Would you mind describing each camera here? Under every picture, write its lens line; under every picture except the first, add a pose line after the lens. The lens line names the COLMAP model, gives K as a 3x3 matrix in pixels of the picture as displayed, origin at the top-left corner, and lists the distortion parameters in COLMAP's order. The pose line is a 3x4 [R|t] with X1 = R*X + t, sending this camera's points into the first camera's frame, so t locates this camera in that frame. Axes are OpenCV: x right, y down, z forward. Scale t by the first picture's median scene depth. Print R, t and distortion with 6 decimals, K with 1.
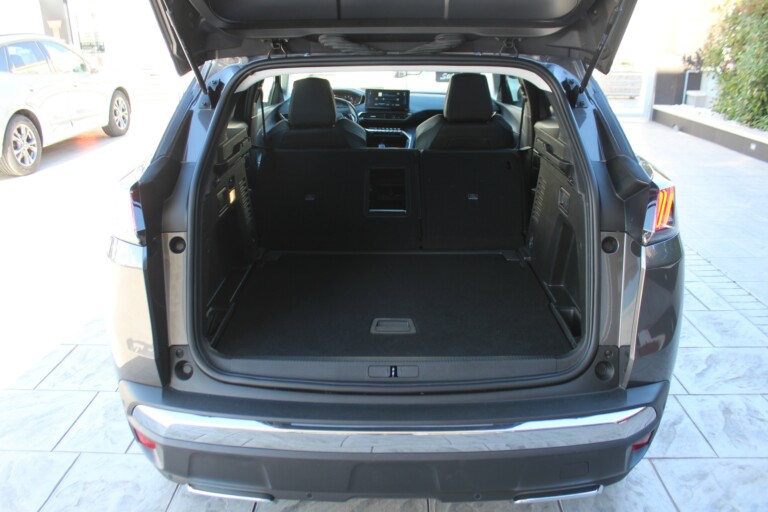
lens RADIAL K [[646.0, 0, 384.0], [0, 646.0, 256.0], [0, 0, 1]] dist [-0.144681, 0.124074]
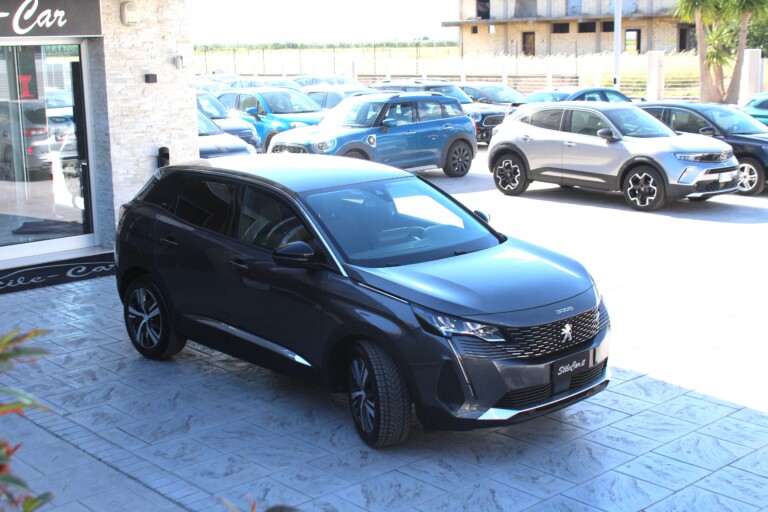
lens RADIAL K [[1085.3, 0, 384.0], [0, 1085.3, 256.0], [0, 0, 1]] dist [-0.024759, -0.070254]
pose [[-0.716172, 0.155371, -0.680410, 2.460781], [-0.221778, 0.873711, 0.432947, -1.935636], [0.661749, 0.460965, -0.591270, 3.939885]]
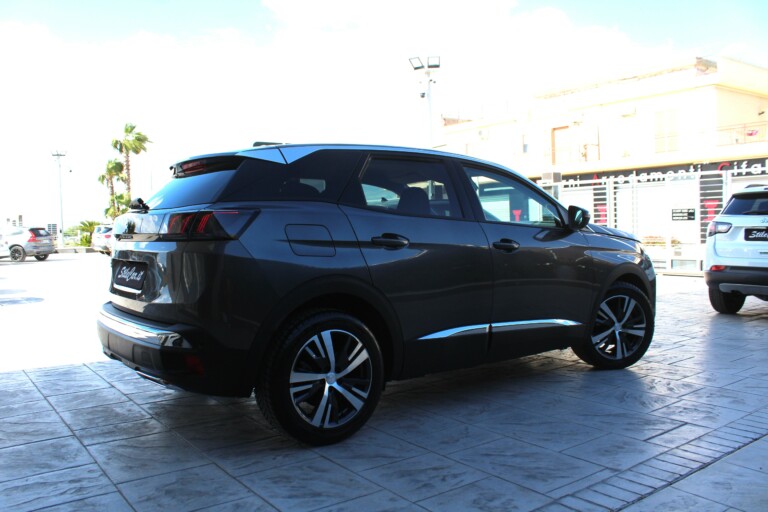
lens RADIAL K [[642.1, 0, 384.0], [0, 642.1, 256.0], [0, 0, 1]] dist [-0.144396, 0.118091]
pose [[0.623405, 0.035106, -0.781110, 1.607745], [-0.260342, 0.951309, -0.165024, 0.133274], [0.737284, 0.306232, 0.602191, 0.226628]]
